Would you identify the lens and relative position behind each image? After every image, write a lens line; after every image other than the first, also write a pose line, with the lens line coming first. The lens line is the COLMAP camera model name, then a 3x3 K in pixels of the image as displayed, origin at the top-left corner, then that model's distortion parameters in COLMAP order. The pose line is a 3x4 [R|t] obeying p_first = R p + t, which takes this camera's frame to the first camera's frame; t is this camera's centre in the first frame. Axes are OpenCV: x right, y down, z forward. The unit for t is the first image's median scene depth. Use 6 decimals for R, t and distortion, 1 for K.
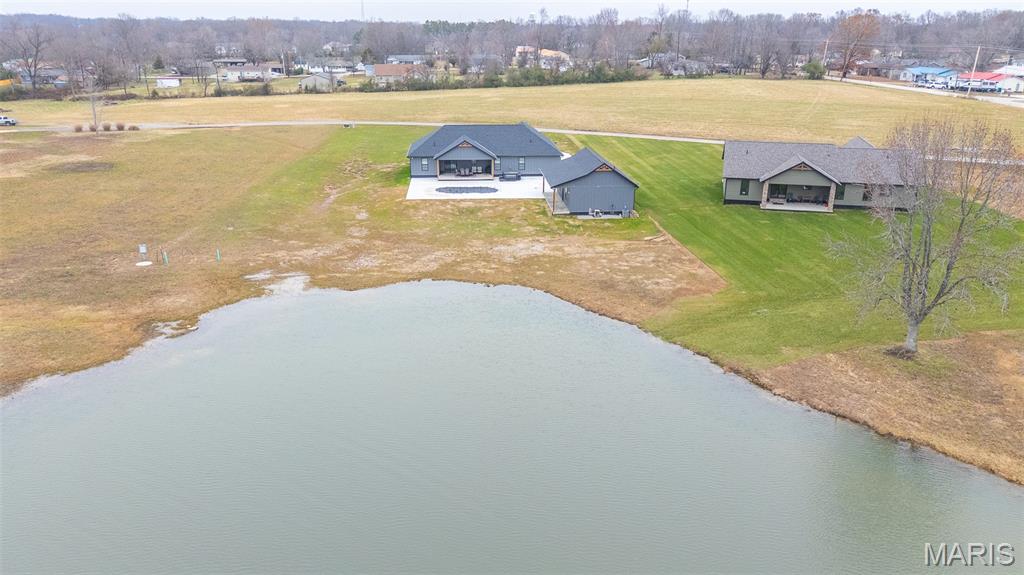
lens RADIAL K [[759.7, 0, 515.6], [0, 759.7, 285.6], [0, 0, 1]] dist [0.058060, -0.046548]
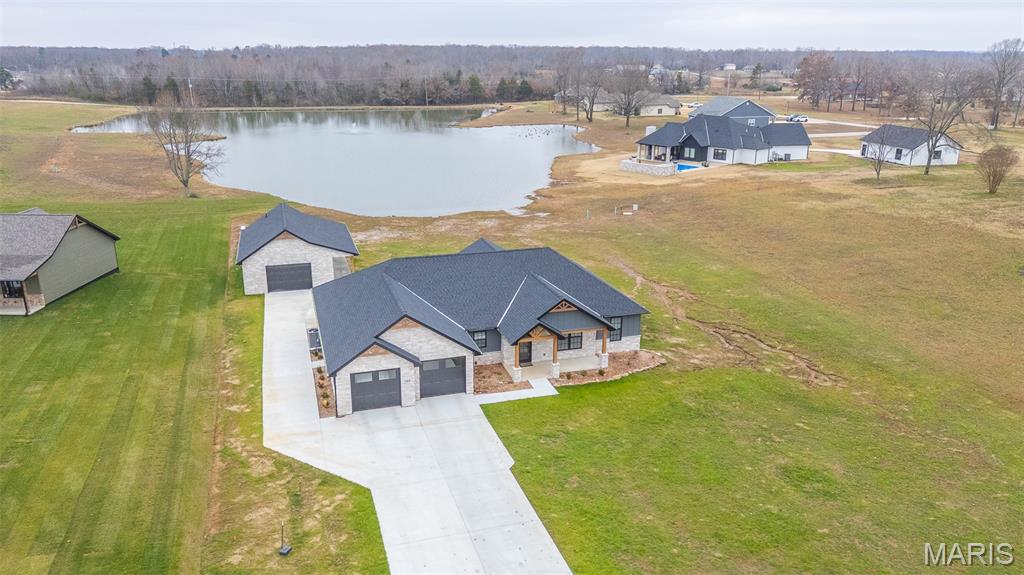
lens RADIAL K [[740.5, 0, 512.0], [0, 740.5, 287.5], [0, 0, 1]] dist [0.077939, -0.080606]
pose [[-0.972372, 0.057781, -0.226172, 0.070329], [-0.084307, 0.816562, 0.571068, -0.689307], [0.217681, 0.574358, -0.789131, 2.079593]]
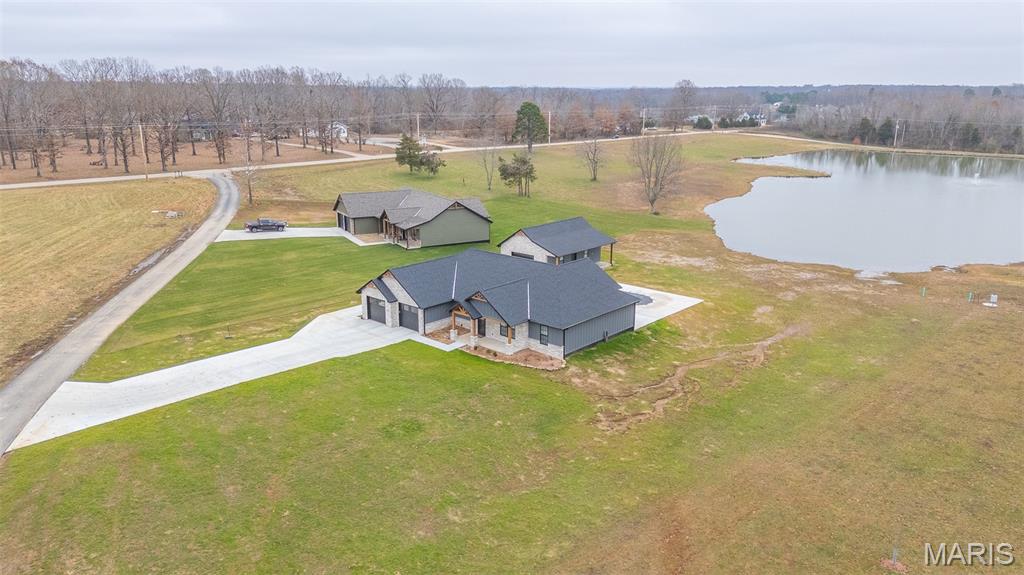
lens RADIAL K [[759.7, 0, 515.6], [0, 759.7, 285.6], [0, 0, 1]] dist [0.058060, -0.046548]
pose [[-0.699863, -0.191822, 0.688037, -0.750835], [0.212533, 0.863710, 0.456985, -0.725721], [-0.681924, 0.466058, -0.563710, 2.065125]]
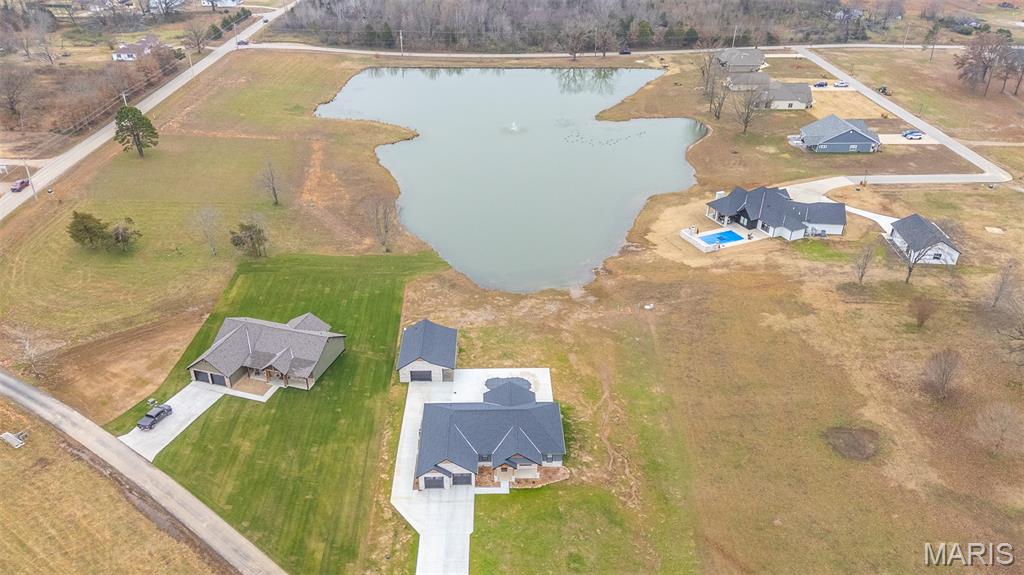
lens RADIAL K [[740.5, 0, 512.0], [0, 740.5, 287.5], [0, 0, 1]] dist [0.077939, -0.080606]
pose [[-0.998985, -0.034155, 0.029364, -0.135825], [-0.000757, 0.664556, 0.747238, -1.637189], [-0.045035, 0.746457, -0.663907, 2.327080]]
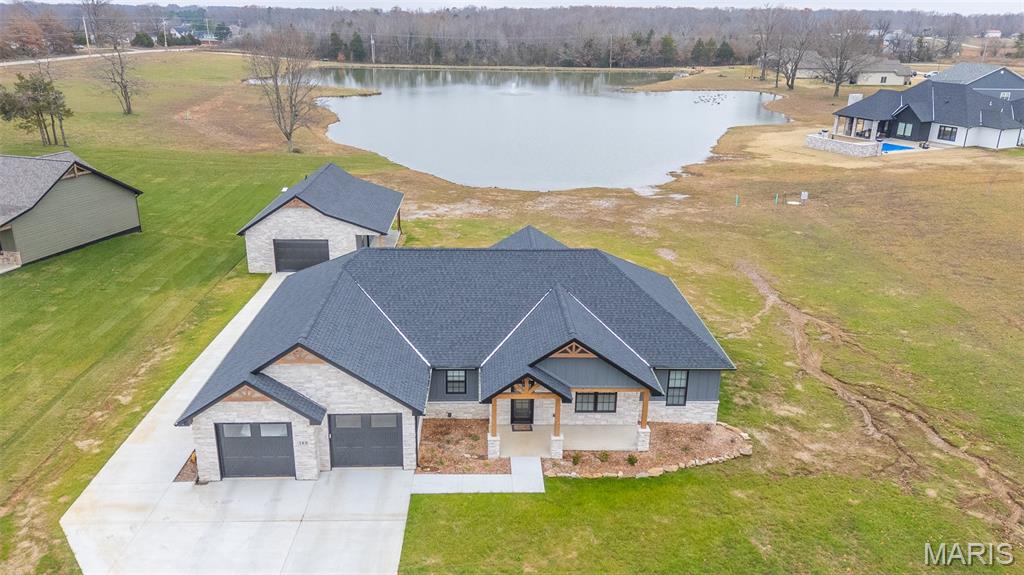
lens RADIAL K [[759.7, 0, 515.6], [0, 759.7, 285.6], [0, 0, 1]] dist [0.058060, -0.046548]
pose [[-0.999316, -0.032301, 0.018007, -0.089563], [-0.014656, 0.792973, 0.609080, -0.592907], [-0.033953, 0.608399, -0.792904, 1.901483]]
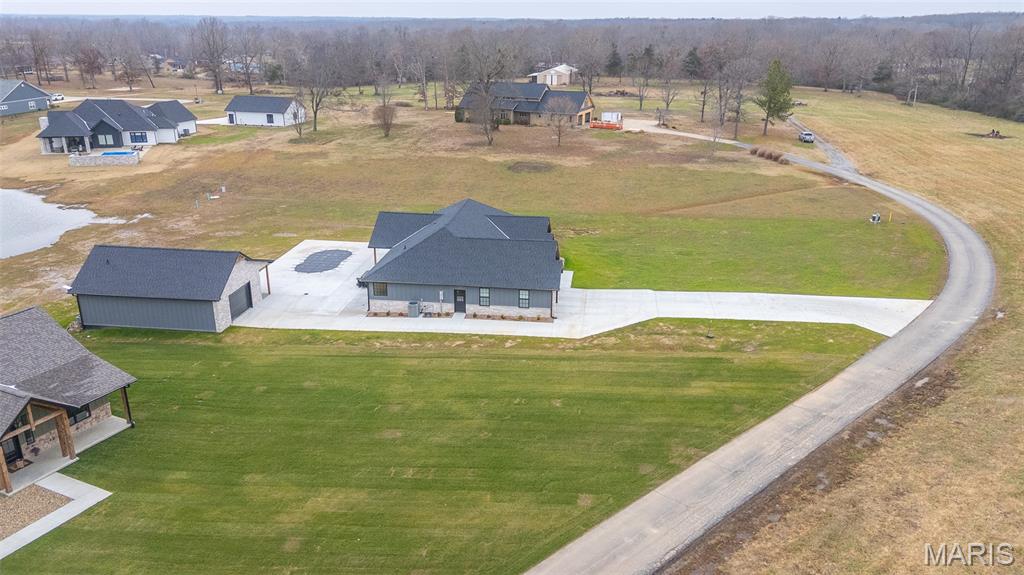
lens RADIAL K [[759.7, 0, 515.6], [0, 759.7, 285.6], [0, 0, 1]] dist [0.058060, -0.046548]
pose [[-0.190543, 0.314342, -0.929991, 0.856213], [-0.310535, 0.879399, 0.360867, -0.595986], [0.931269, 0.357555, -0.069950, 1.663399]]
